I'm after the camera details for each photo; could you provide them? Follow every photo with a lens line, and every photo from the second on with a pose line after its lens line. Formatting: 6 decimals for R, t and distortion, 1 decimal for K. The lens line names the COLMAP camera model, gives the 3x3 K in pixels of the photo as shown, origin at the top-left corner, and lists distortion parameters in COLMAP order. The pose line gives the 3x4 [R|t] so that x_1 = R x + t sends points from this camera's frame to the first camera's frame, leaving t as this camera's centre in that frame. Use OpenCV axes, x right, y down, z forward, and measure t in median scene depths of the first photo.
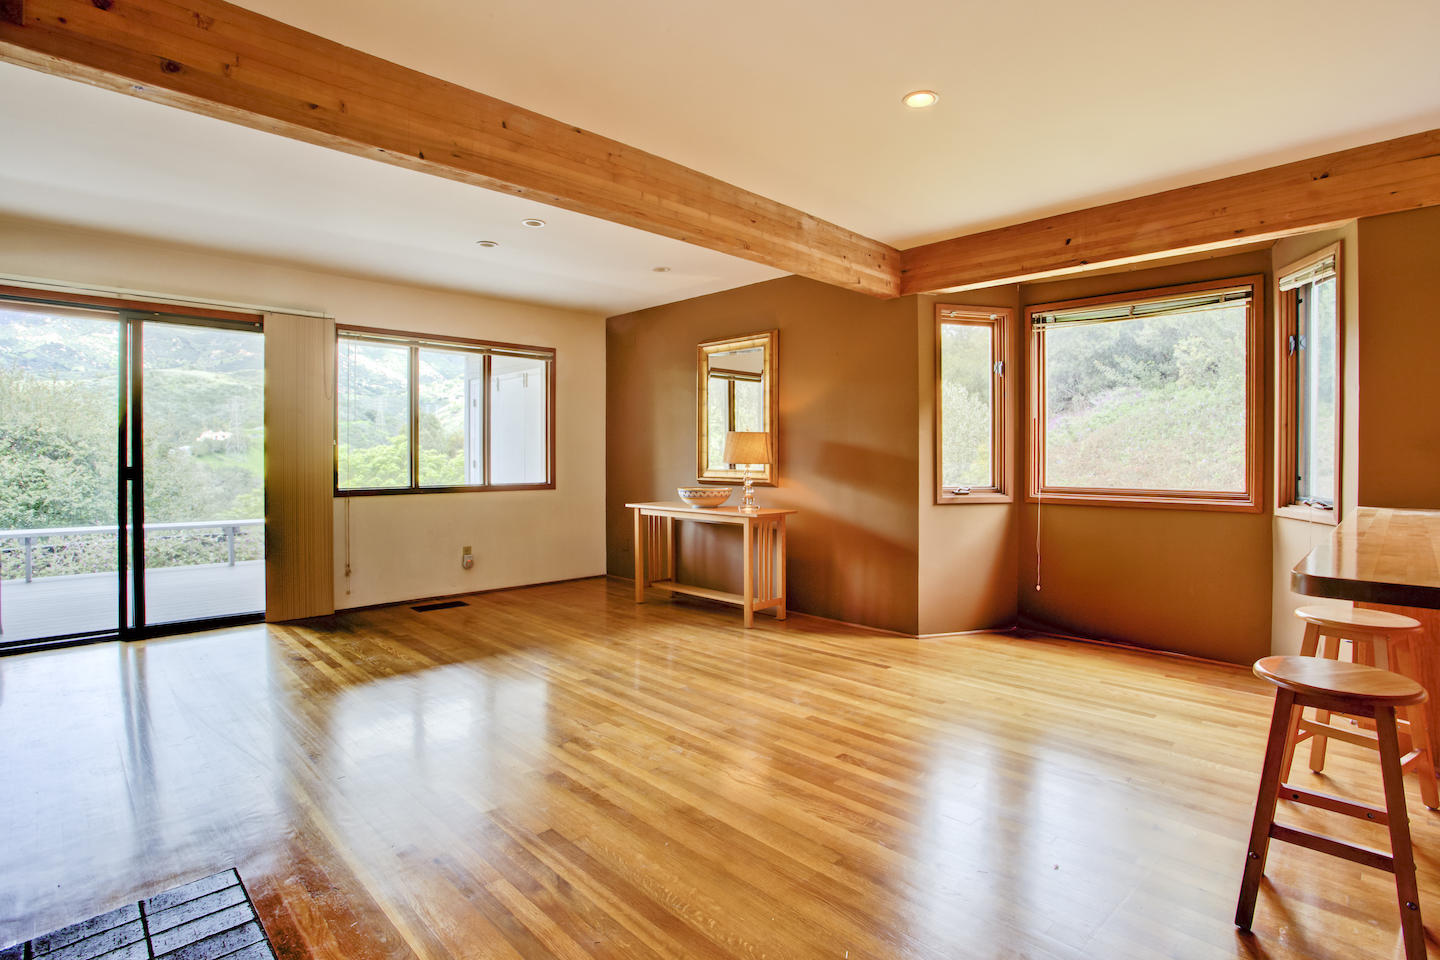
lens RADIAL K [[706.0, 0, 723.9], [0, 706.0, 470.4], [0, 0, 1]] dist [-0.073915, 0.026907]
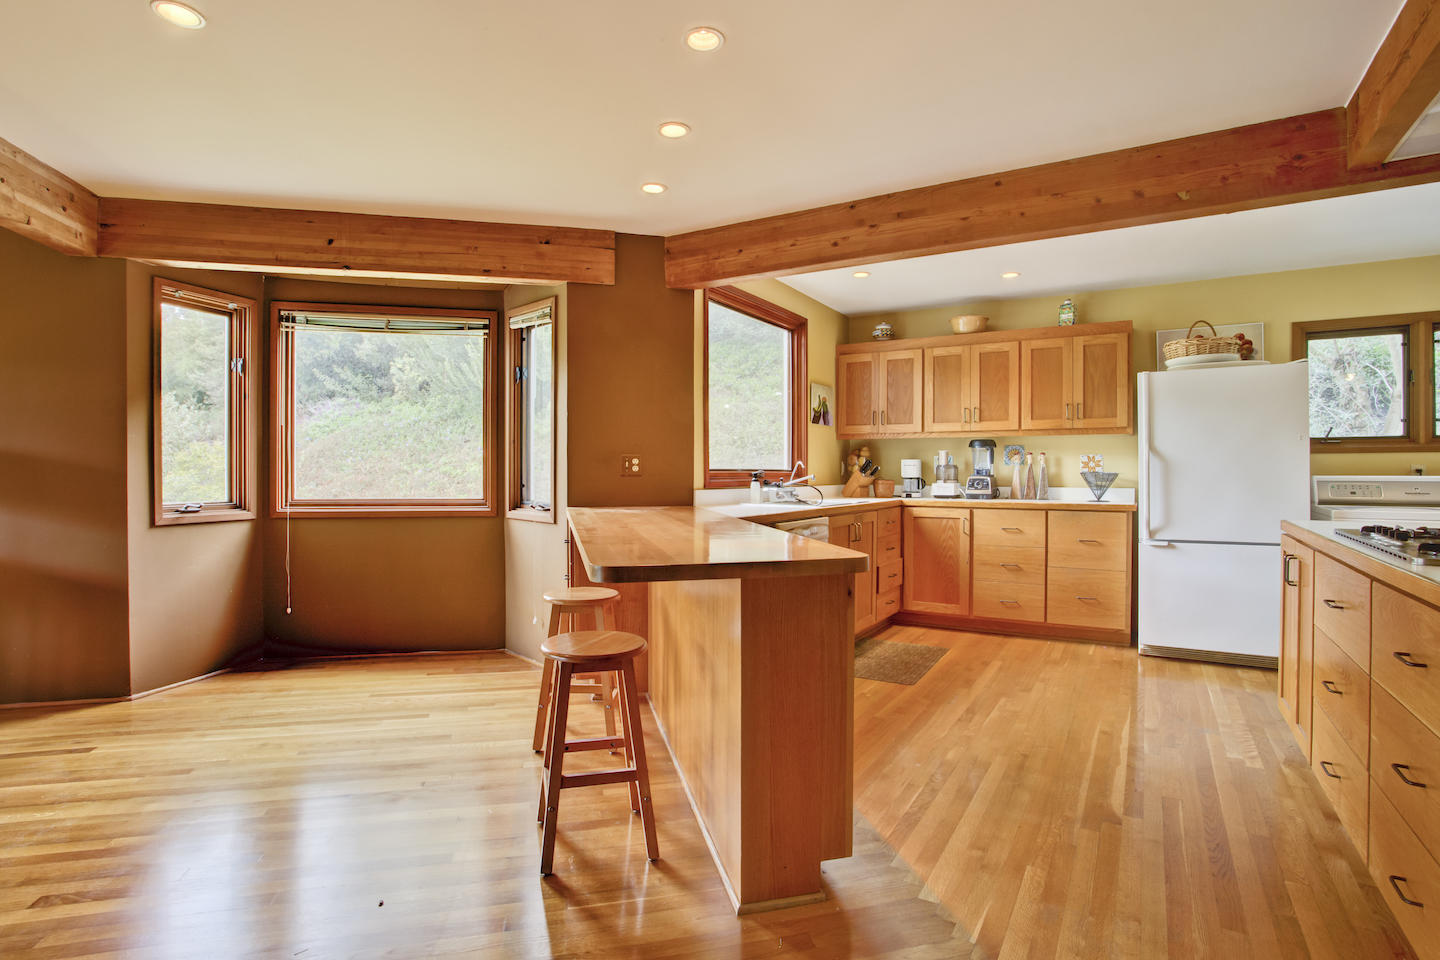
lens RADIAL K [[706.0, 0, 723.9], [0, 706.0, 470.4], [0, 0, 1]] dist [-0.073915, 0.026907]
pose [[0.507149, -0.000871, 0.861858, -0.042965], [0.013512, 0.999885, -0.006941, -0.001808], [-0.861753, 0.015166, 0.507102, 0.054862]]
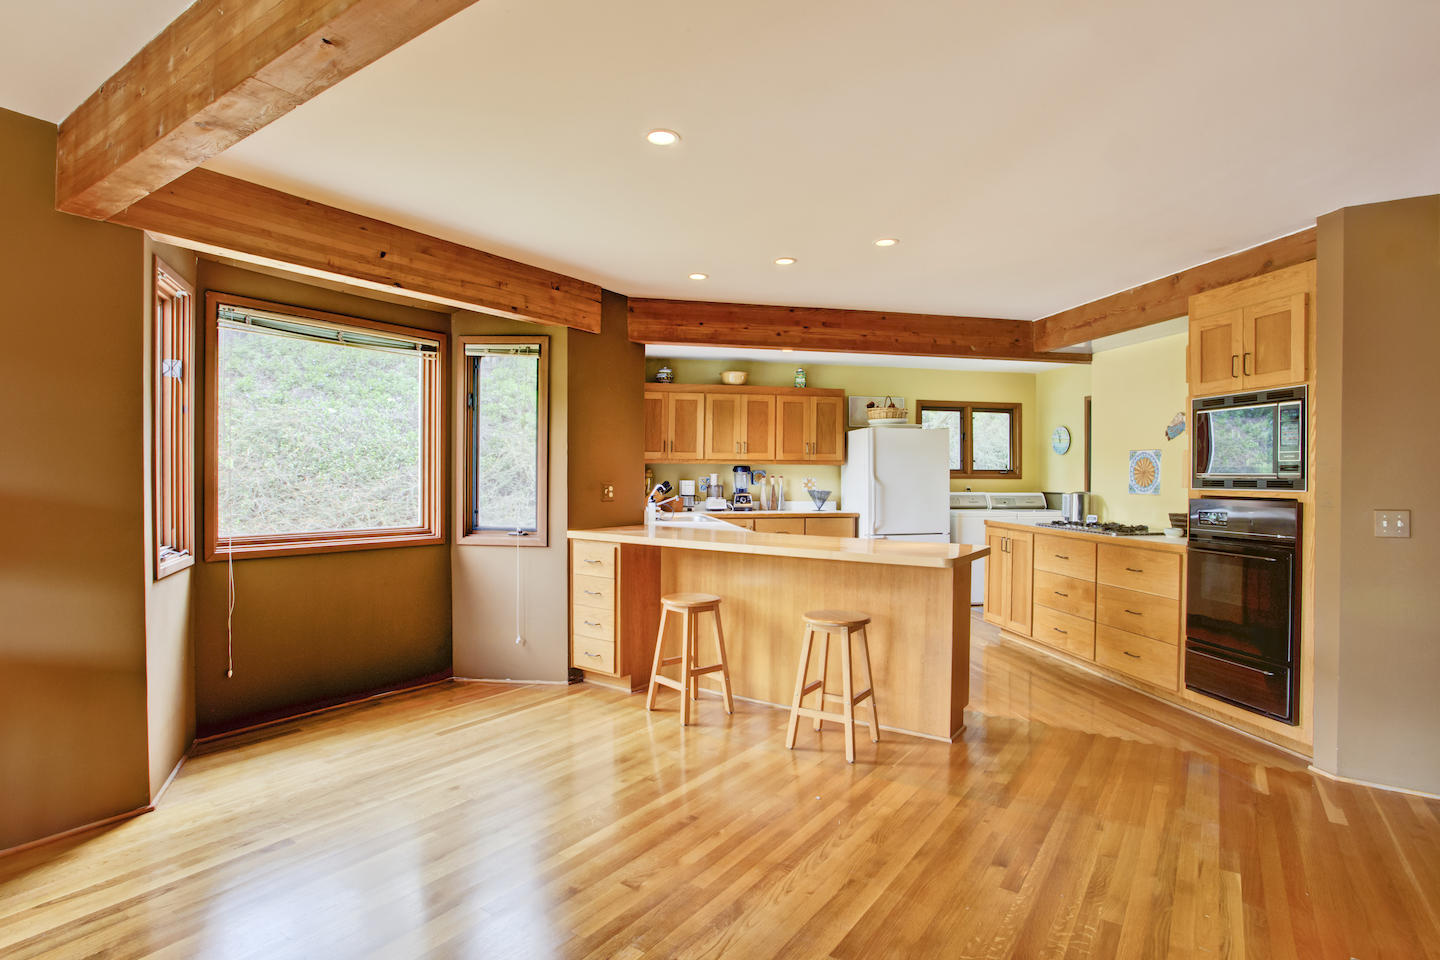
lens RADIAL K [[725.3, 0, 741.3], [0, 725.3, 480.6], [0, 0, 1]] dist [-0.085984, 0.039559]
pose [[-0.200597, -0.007854, 0.979642, -0.470025], [0.010004, 0.999899, 0.010064, -0.048532], [-0.979623, 0.011819, -0.200498, 0.730493]]
